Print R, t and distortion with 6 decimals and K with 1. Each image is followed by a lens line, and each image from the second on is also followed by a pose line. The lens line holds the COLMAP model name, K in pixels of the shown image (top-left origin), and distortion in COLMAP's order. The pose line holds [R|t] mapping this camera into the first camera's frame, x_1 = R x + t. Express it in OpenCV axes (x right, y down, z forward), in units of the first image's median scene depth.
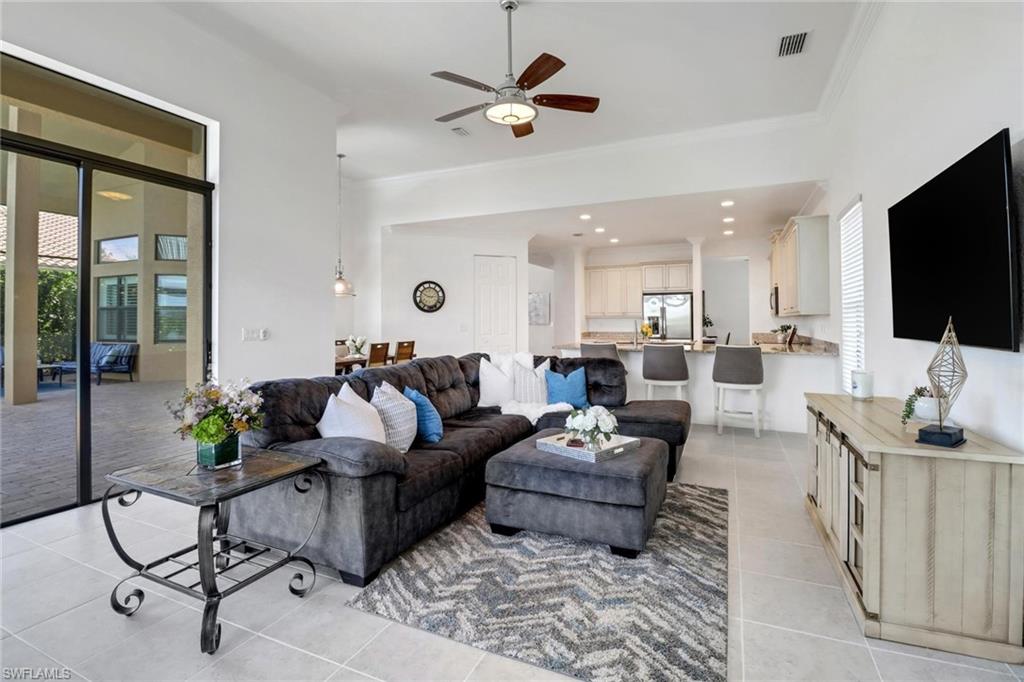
lens RADIAL K [[486.1, 0, 510.4], [0, 486.1, 325.3], [0, 0, 1]] dist [-0.026299, -0.000889]
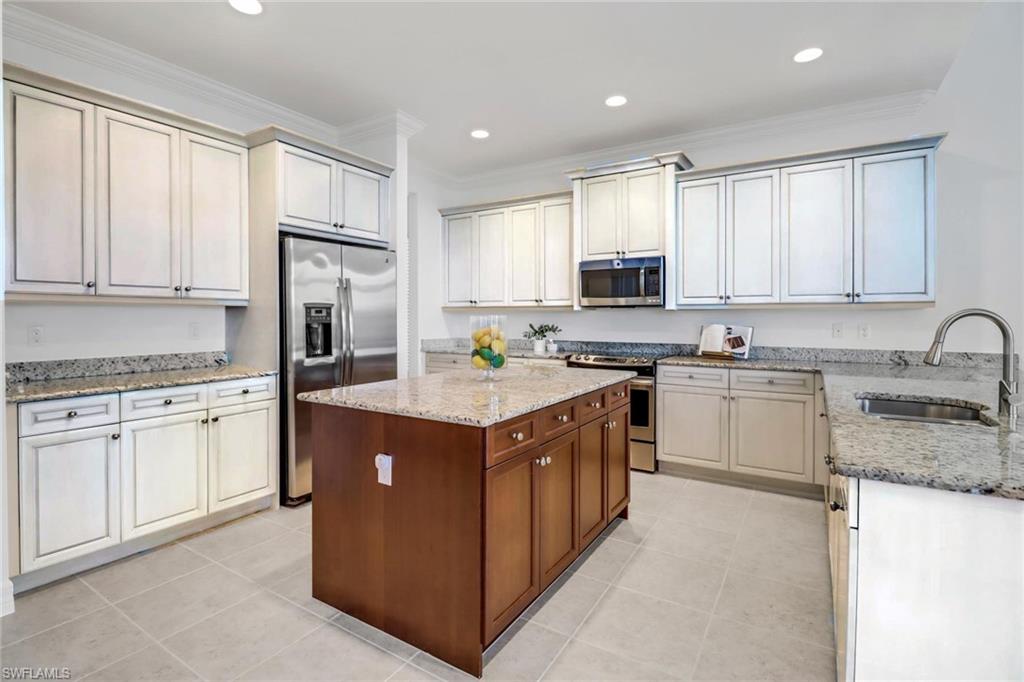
lens RADIAL K [[486.7, 0, 507.5], [0, 486.7, 316.7], [0, 0, 1]] dist [-0.009333, -0.010696]
pose [[0.133453, 0.007512, 0.991027, -0.022453], [0.008909, 0.999922, -0.008779, -0.005706], [-0.991015, 0.010001, 0.133376, 0.950872]]
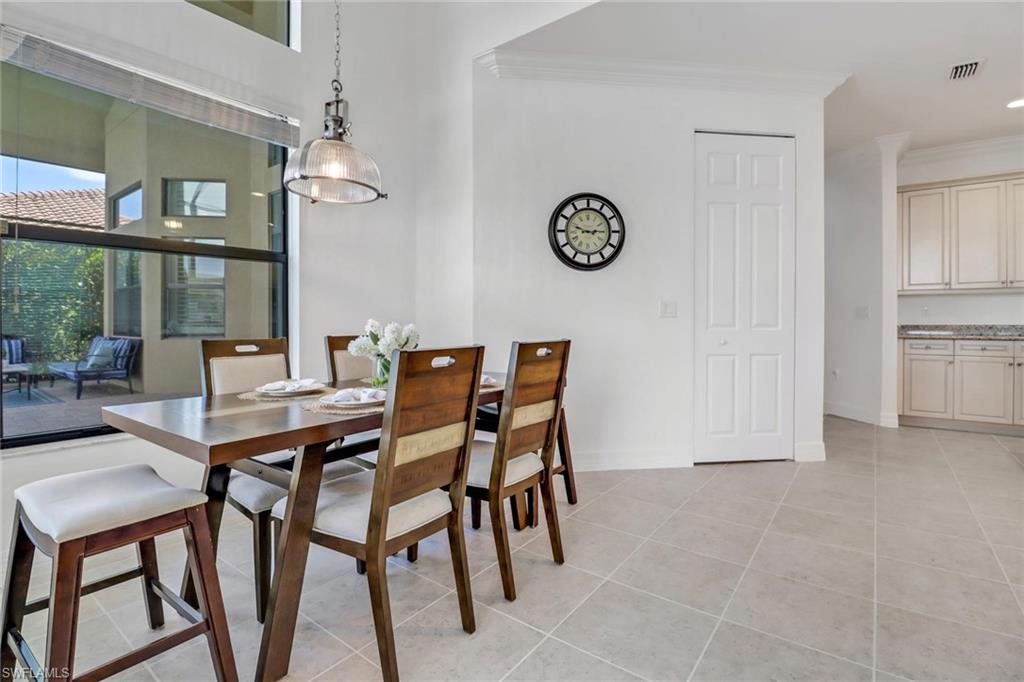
lens RADIAL K [[486.1, 0, 510.4], [0, 486.1, 325.3], [0, 0, 1]] dist [-0.026299, -0.000889]
pose [[0.975292, 0.005640, -0.220846, -0.139384], [-0.005217, 0.999983, 0.002500, 0.019487], [0.220856, -0.001286, 0.975306, 0.586212]]
